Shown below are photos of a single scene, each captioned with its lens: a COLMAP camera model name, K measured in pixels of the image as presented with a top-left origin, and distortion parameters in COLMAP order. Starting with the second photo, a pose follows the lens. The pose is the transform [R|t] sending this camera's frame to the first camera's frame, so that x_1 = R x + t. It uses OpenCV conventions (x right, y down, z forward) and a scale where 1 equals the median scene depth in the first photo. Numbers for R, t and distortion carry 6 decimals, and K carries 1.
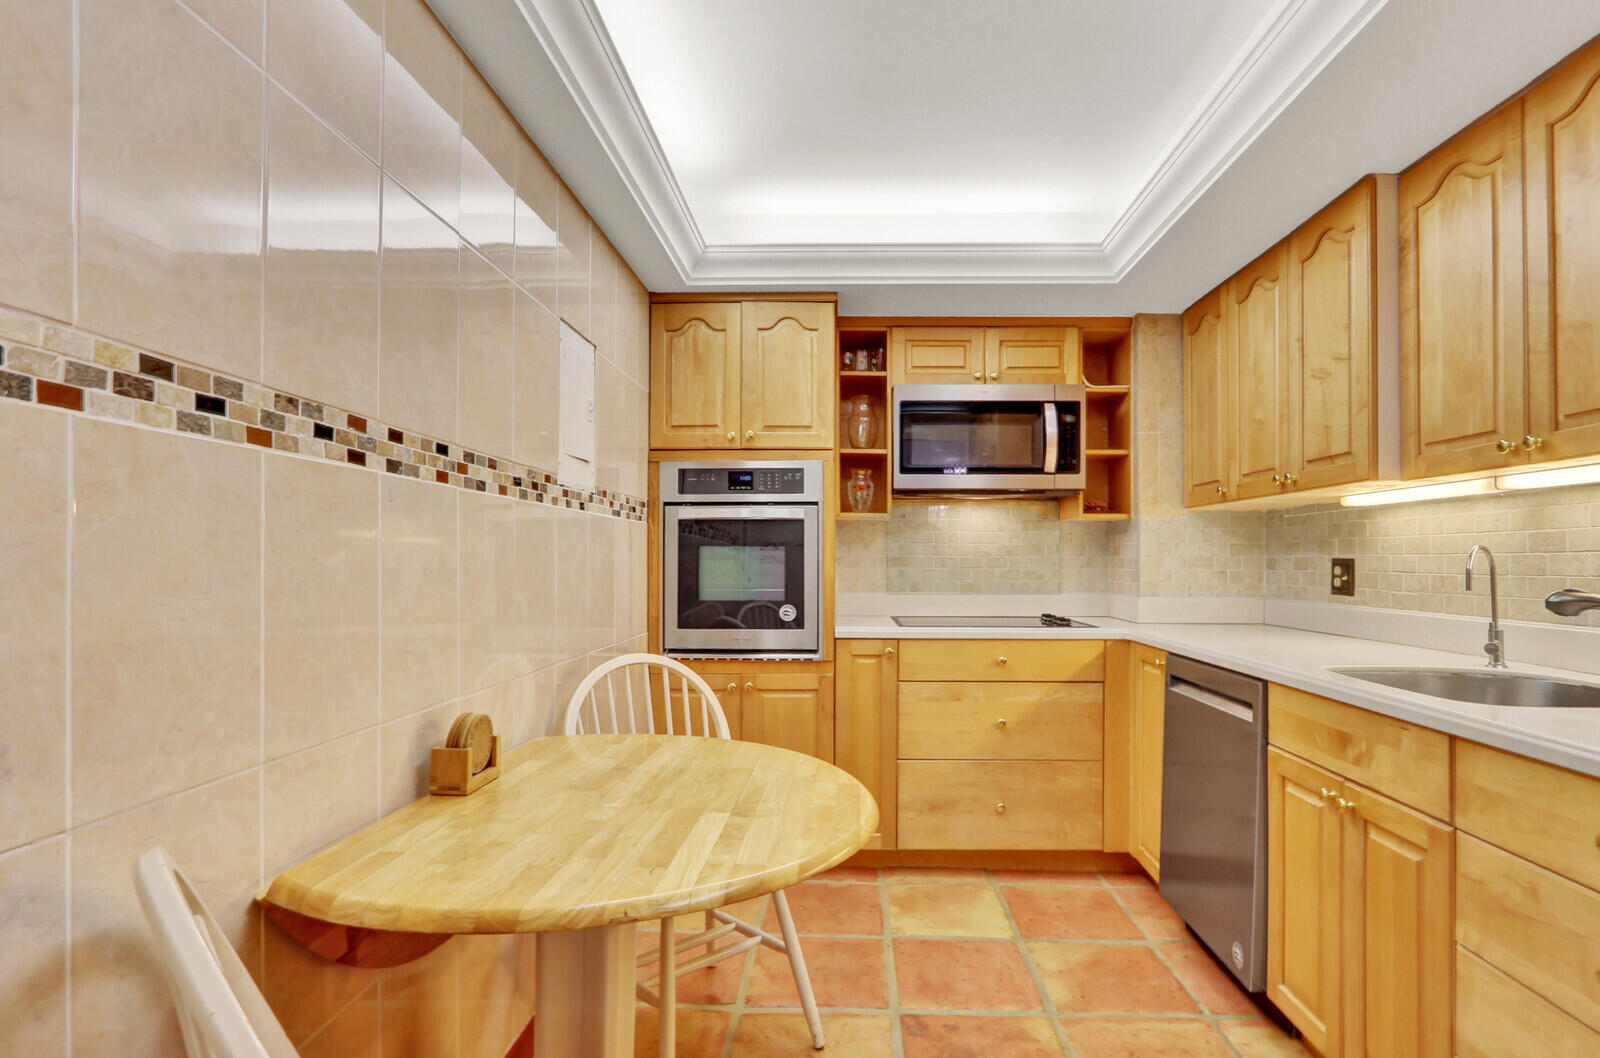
lens RADIAL K [[800.3, 0, 825.9], [0, 800.3, 552.3], [0, 0, 1]] dist [-0.020491, 0.005513]
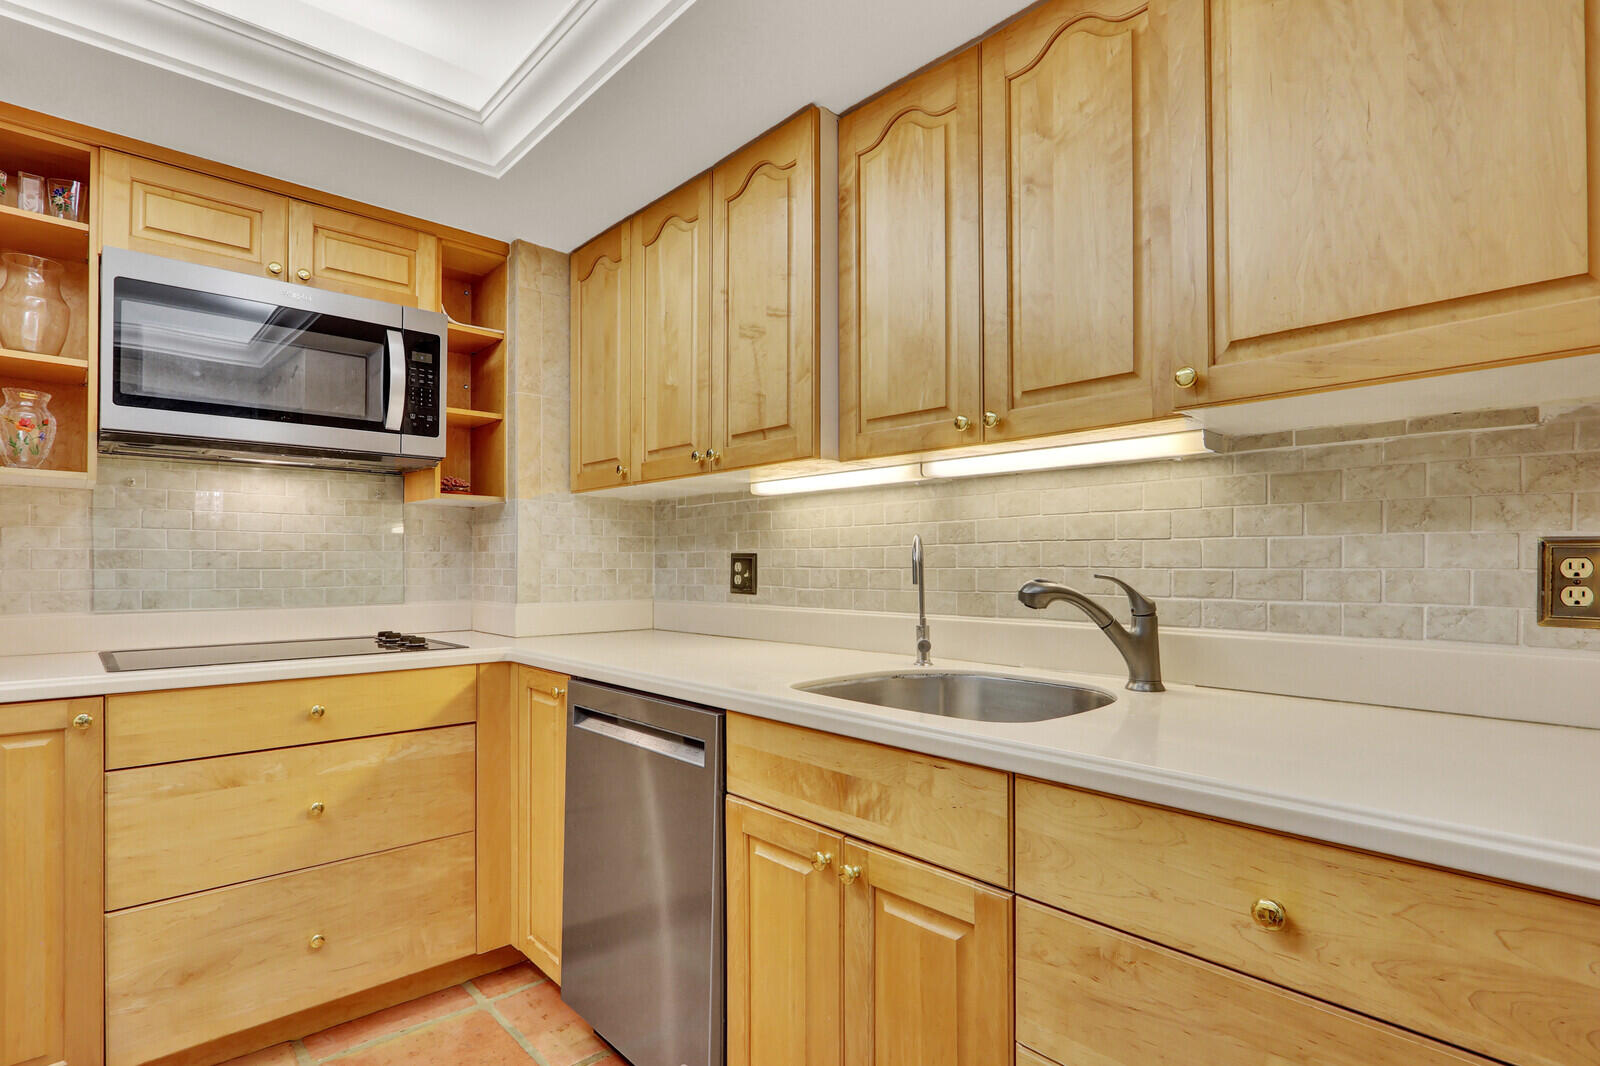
lens RADIAL K [[797.2, 0, 807.1], [0, 797.2, 559.1], [0, 0, 1]] dist [-0.017048, 0.000888]
pose [[0.710243, 0.001158, 0.703956, 0.054437], [-0.002979, 0.999995, 0.001361, 0.012154], [-0.703951, -0.003063, 0.710242, 0.282104]]
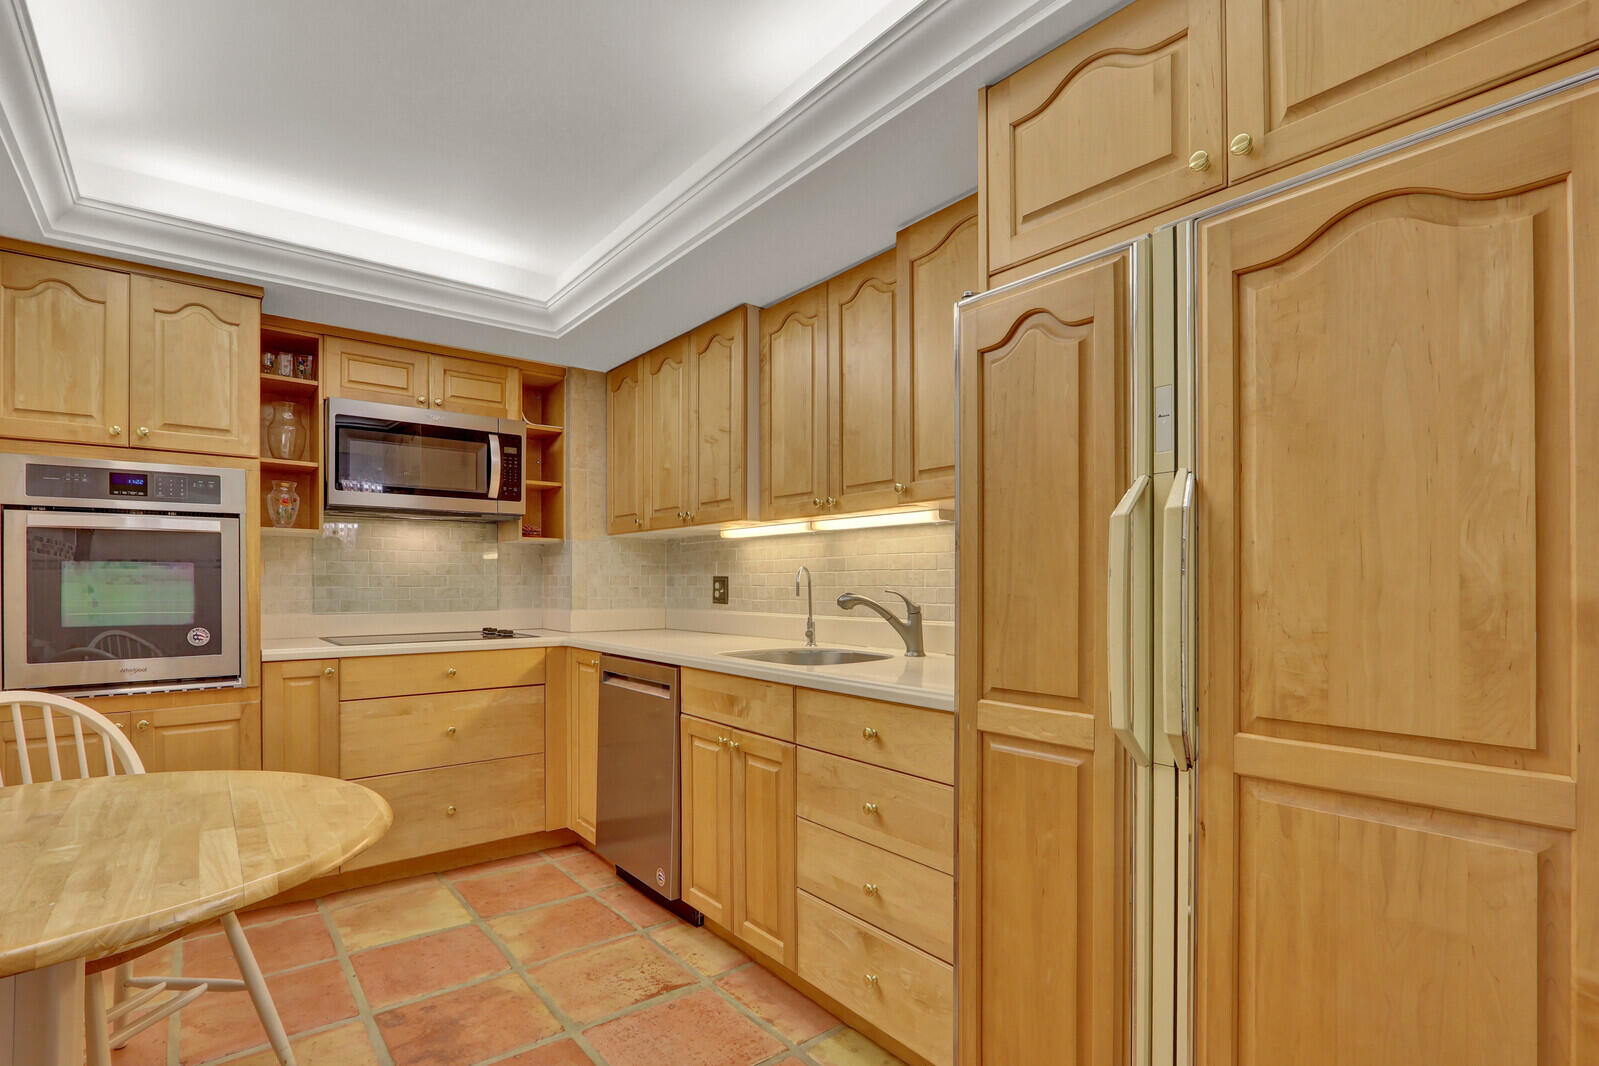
lens RADIAL K [[765.1, 0, 798.3], [0, 765.1, 580.5], [0, 0, 1]] dist [-0.011007, -0.000434]
pose [[0.762525, -0.002516, 0.646954, -0.087329], [-0.002229, 0.999976, 0.006516, 0.005777], [-0.646955, -0.006411, 0.762501, -0.076267]]
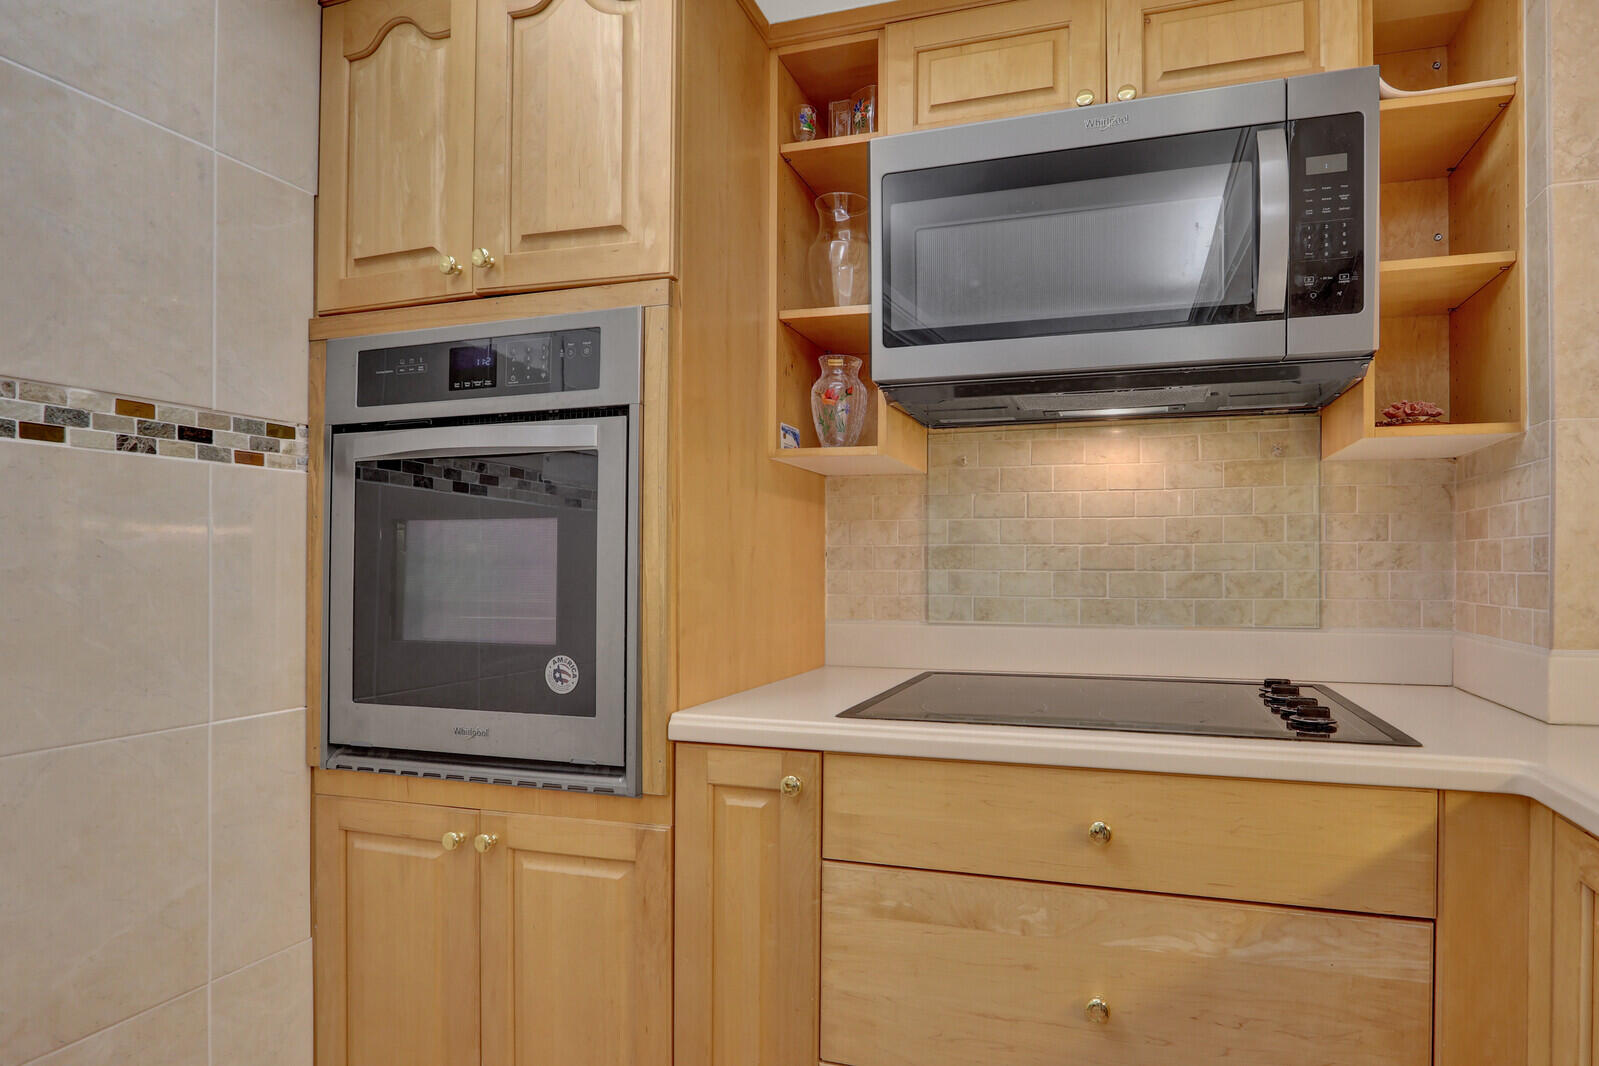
lens RADIAL K [[816.4, 0, 867.9], [0, 816.4, 568.1], [0, 0, 1]] dist [-0.014226, -0.000093]
pose [[0.960899, -0.002140, -0.276892, 0.227585], [0.004984, 0.999942, 0.009568, 0.016930], [0.276855, -0.010573, 0.960854, 0.648072]]
